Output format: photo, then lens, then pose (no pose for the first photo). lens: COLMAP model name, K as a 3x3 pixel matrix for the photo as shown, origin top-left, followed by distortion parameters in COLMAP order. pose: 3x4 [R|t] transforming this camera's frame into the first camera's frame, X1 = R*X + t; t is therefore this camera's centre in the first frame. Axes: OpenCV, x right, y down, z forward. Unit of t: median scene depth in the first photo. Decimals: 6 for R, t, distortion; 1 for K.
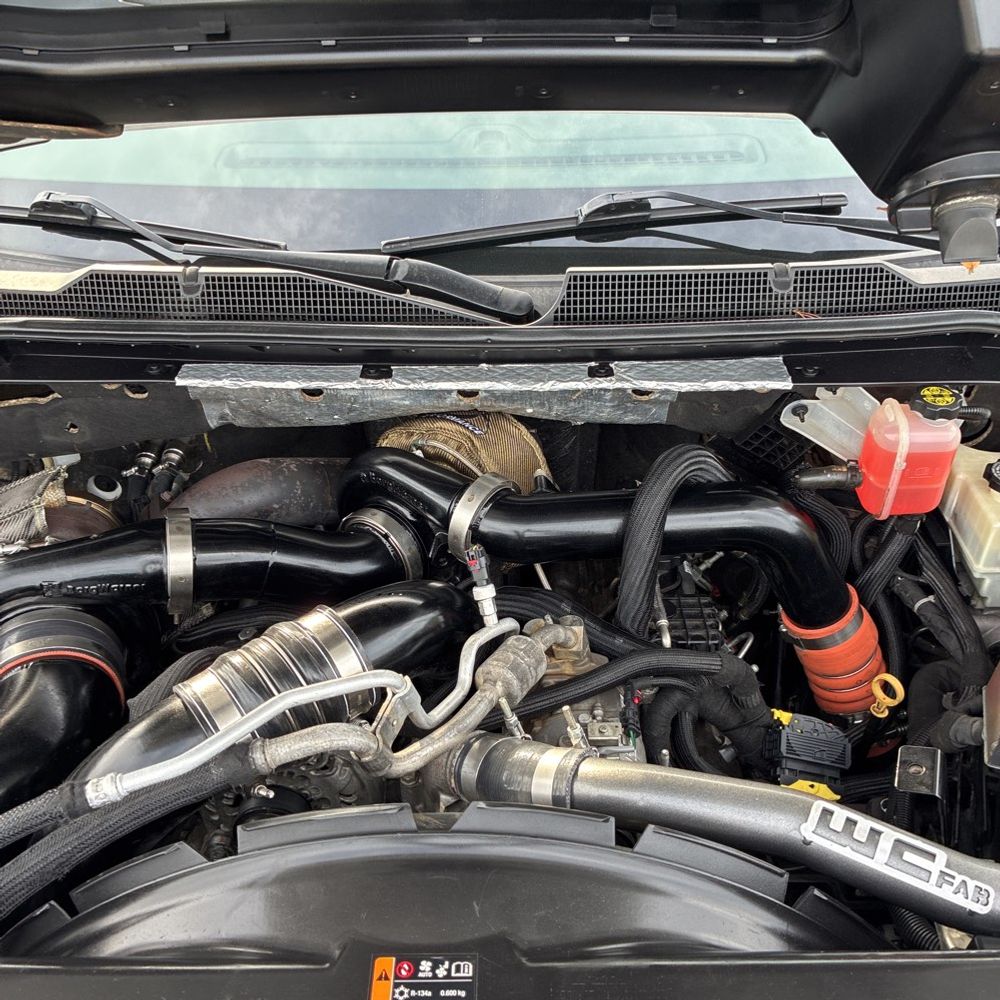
lens RADIAL K [[1033.2, 0, 510.9], [0, 1033.2, 500.8], [0, 0, 1]] dist [-0.010560, 0.003086]
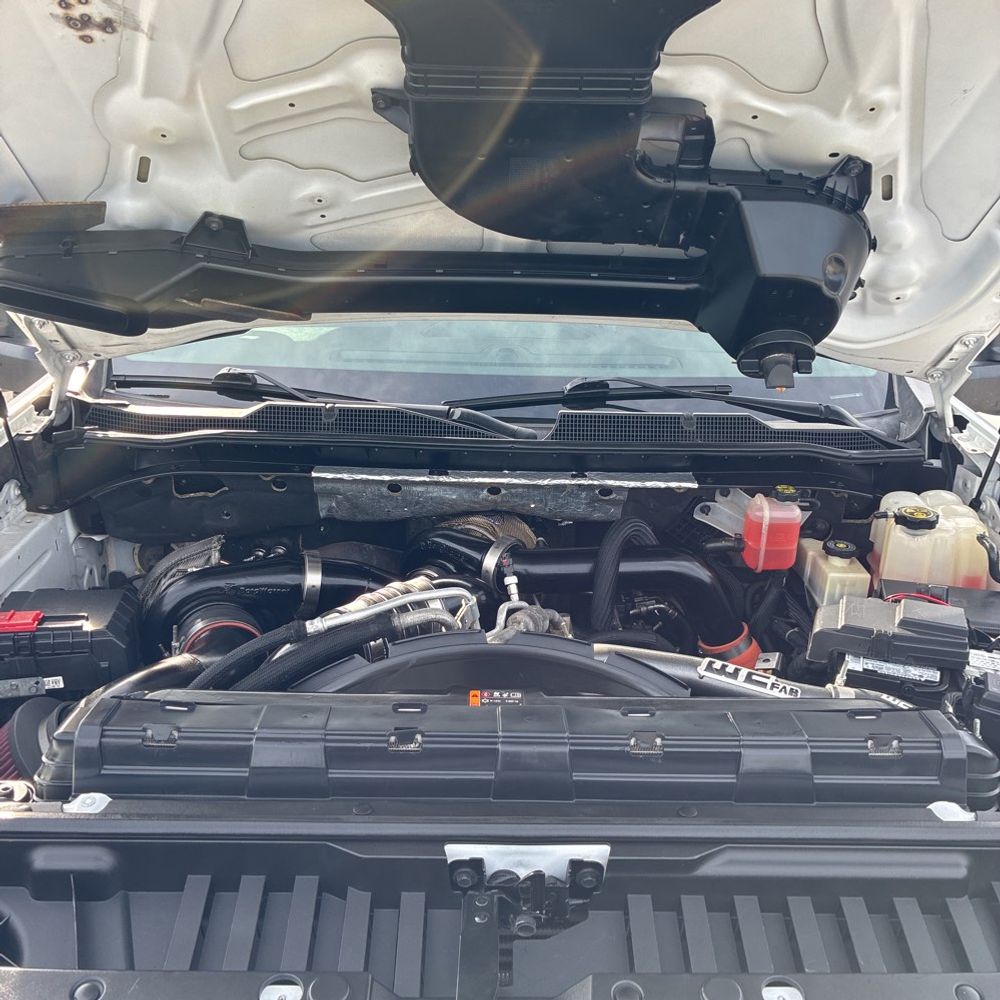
lens RADIAL K [[1018.6, 0, 498.0], [0, 1018.6, 484.2], [0, 0, 1]] dist [0.009819, 0.007226]
pose [[0.999306, 0.029809, 0.022343, -0.073865], [-0.022181, 0.957970, -0.286008, 0.343278], [-0.029929, 0.285314, 0.957967, -0.508628]]
